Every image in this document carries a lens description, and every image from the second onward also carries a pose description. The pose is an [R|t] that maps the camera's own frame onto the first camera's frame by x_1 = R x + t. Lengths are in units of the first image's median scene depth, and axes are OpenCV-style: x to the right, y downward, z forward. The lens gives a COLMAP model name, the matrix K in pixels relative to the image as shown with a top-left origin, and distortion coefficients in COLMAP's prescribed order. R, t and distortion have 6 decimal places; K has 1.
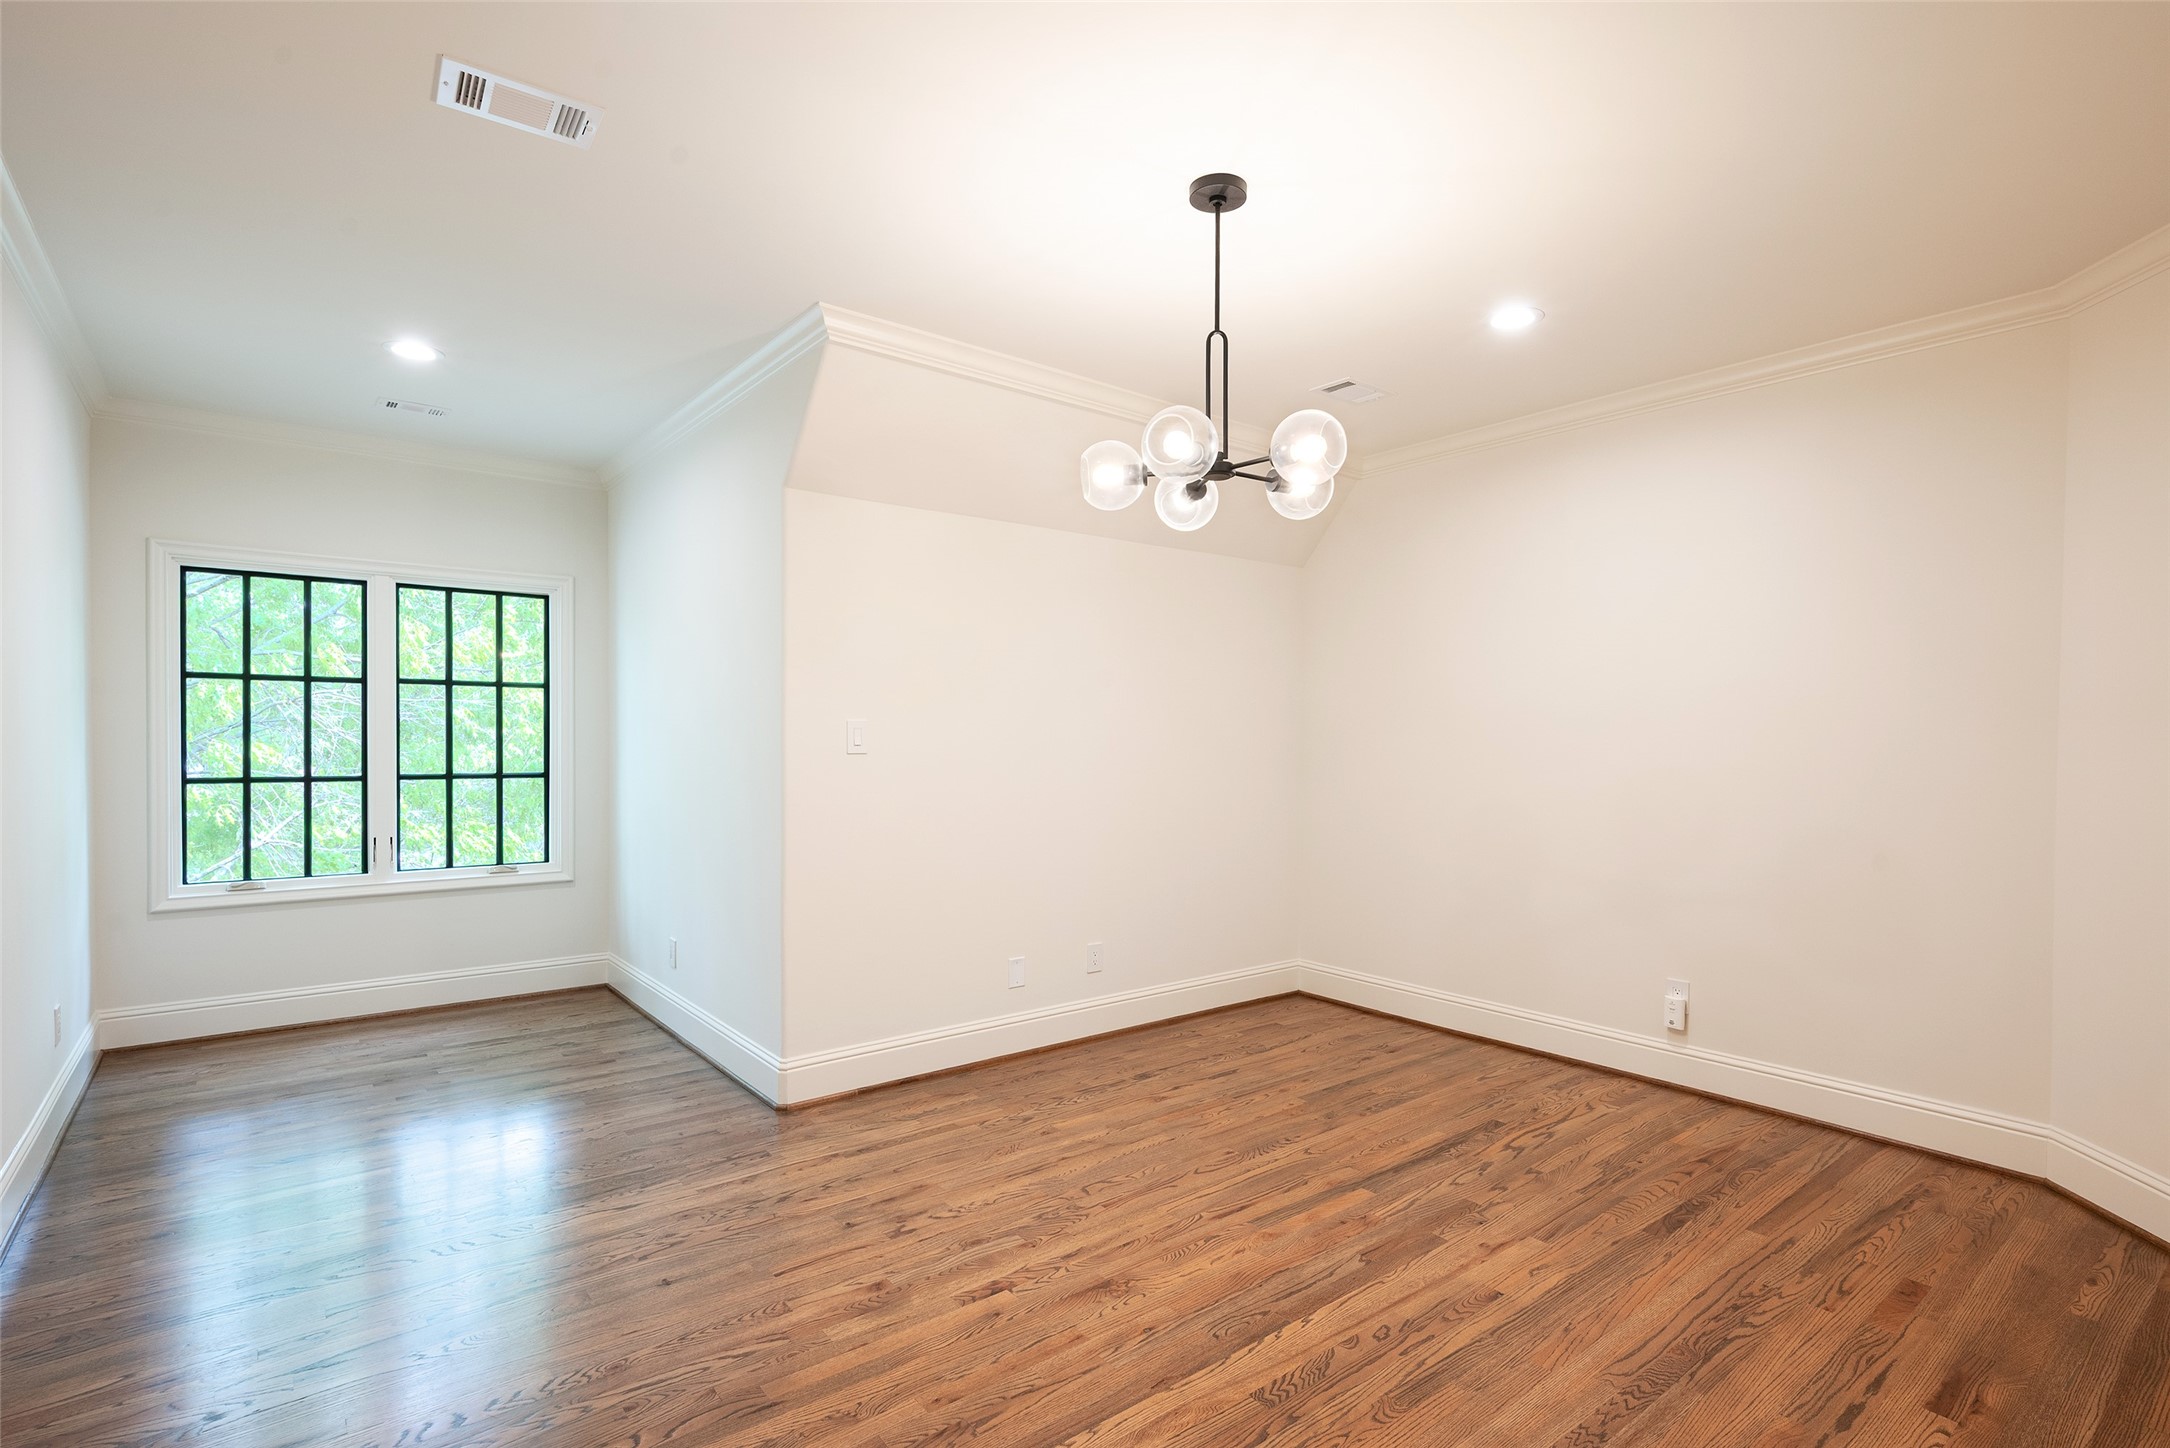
lens RADIAL K [[1032.4, 0, 1083.4], [0, 1032.4, 740.7], [0, 0, 1]] dist [-0.001240, -0.000052]
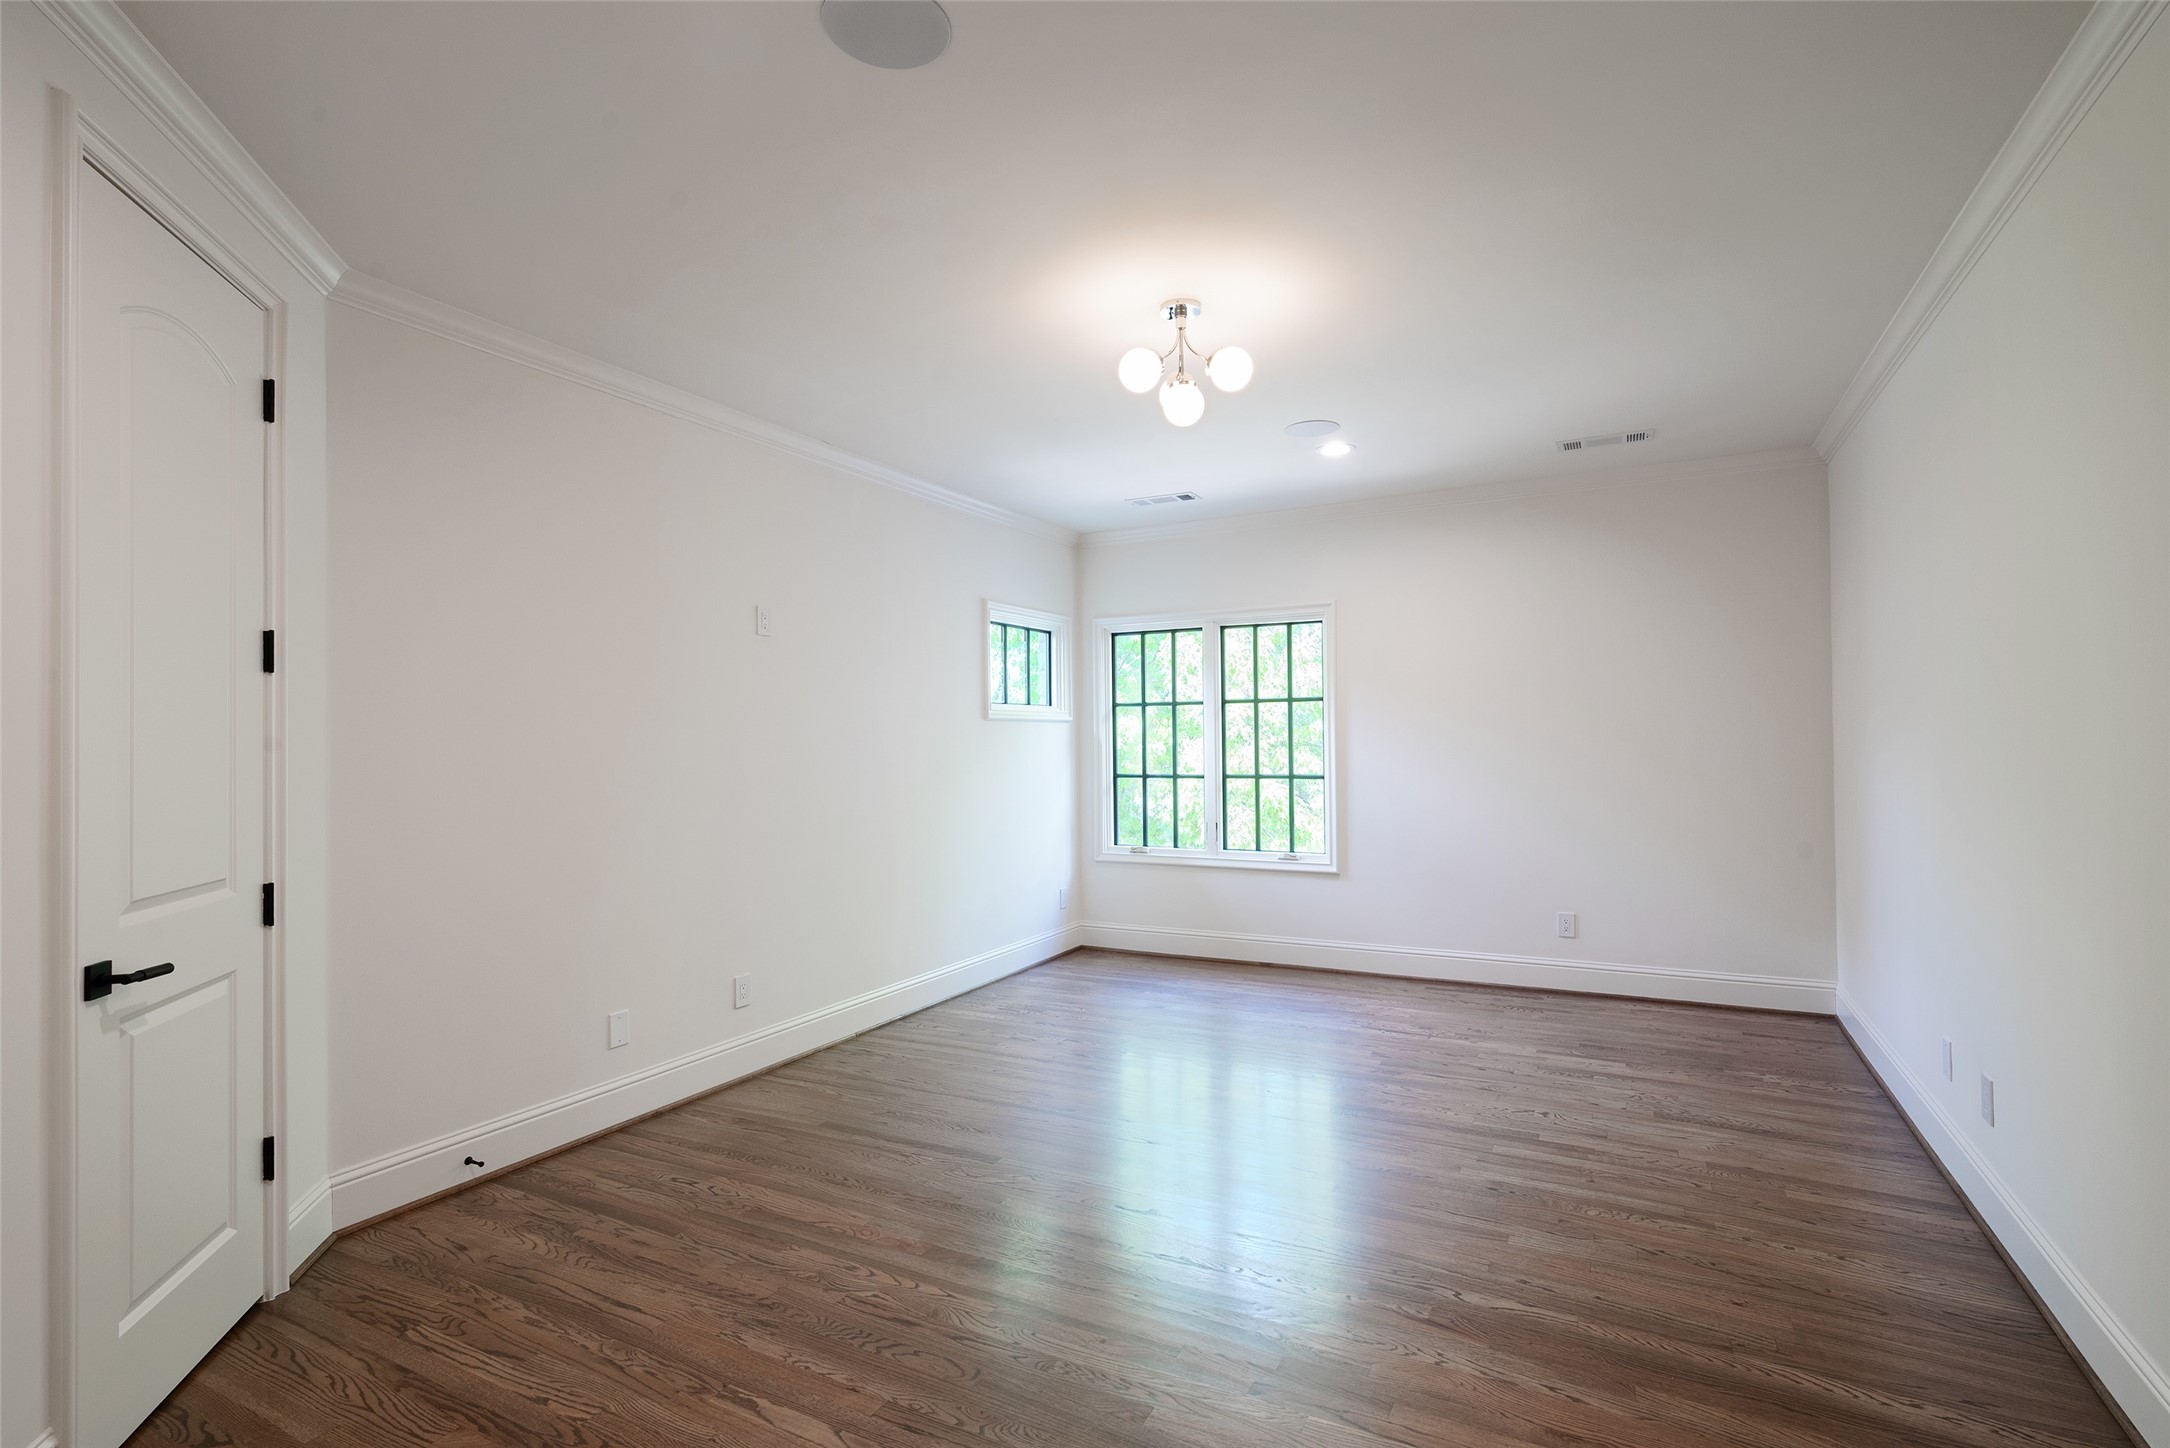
lens RADIAL K [[1023.0, 0, 1083.6], [0, 1023.0, 723.0], [0, 0, 1]] dist [-0.002335, -0.000145]
pose [[0.391880, -0.031491, -0.919477, 0.428439], [0.015537, 0.999498, -0.027610, 0.001457], [0.919885, -0.003466, 0.392172, 0.339403]]
